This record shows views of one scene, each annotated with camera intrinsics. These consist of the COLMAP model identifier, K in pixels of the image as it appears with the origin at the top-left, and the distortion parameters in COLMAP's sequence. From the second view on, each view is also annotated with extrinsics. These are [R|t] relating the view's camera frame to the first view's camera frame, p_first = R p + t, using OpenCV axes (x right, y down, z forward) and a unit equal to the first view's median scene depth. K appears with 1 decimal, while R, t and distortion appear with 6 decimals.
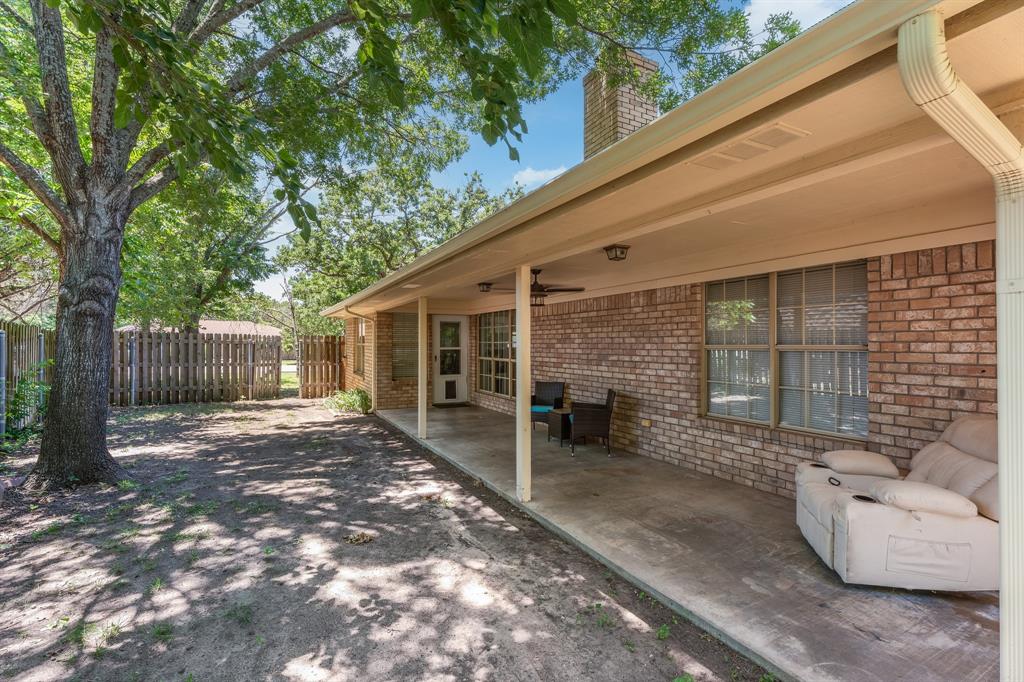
lens RADIAL K [[459.2, 0, 512.0], [0, 459.2, 341.0], [0, 0, 1]] dist [0.003372, 0.000633]
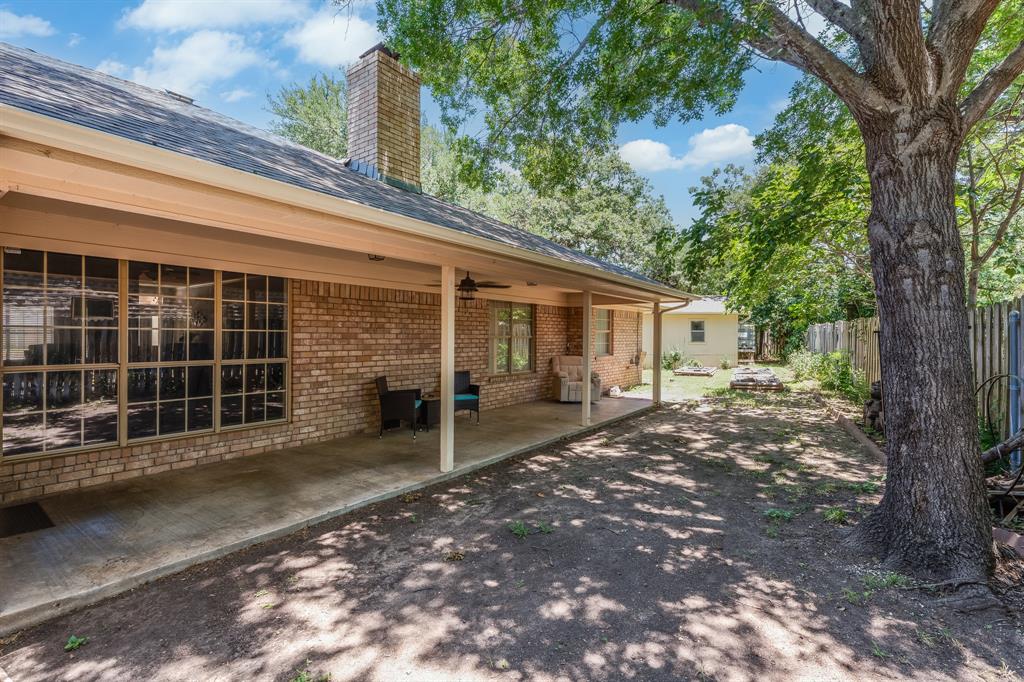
lens RADIAL K [[503.5, 0, 512.0], [0, 503.5, 341.0], [0, 0, 1]] dist [-0.010852, -0.000070]
pose [[-0.449401, -0.010626, 0.893267, -1.386712], [-0.011212, 0.999918, 0.006254, 0.017219], [-0.893260, -0.007205, -0.449483, 1.882092]]
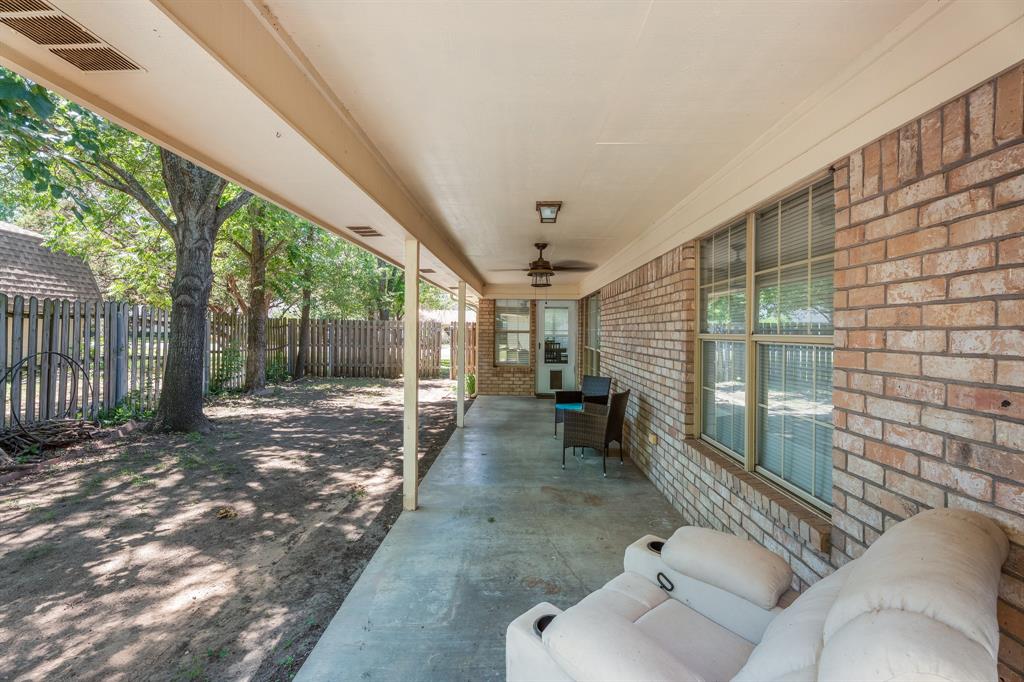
lens RADIAL K [[460.0, 0, 506.7], [0, 460.0, 329.5], [0, 0, 1]] dist [0.000868, 0.000083]
pose [[0.873111, 0.007417, -0.487465, 0.539264], [-0.006831, 0.999972, 0.002981, 0.002699], [0.487473, 0.000727, 0.873138, 0.289019]]
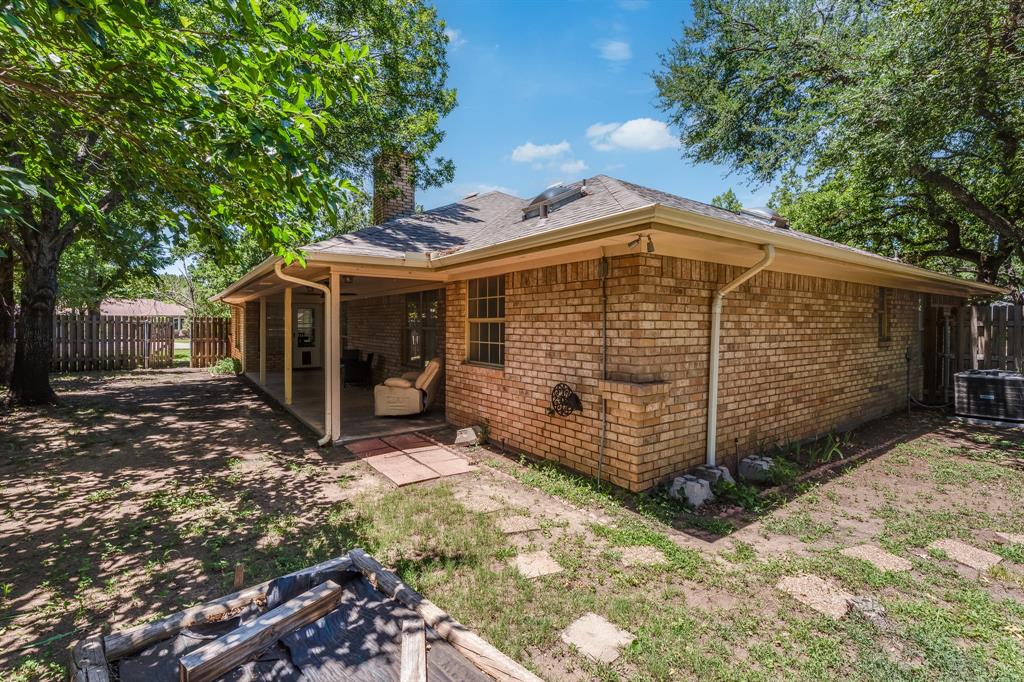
lens RADIAL K [[457.1, 0, 509.3], [0, 457.1, 322.0], [0, 0, 1]] dist [-0.002238, -0.000056]
pose [[0.989948, 0.000927, 0.141430, 0.619737], [-0.001816, 0.999979, 0.006158, -0.024063], [-0.141422, -0.006353, 0.989929, -0.986083]]
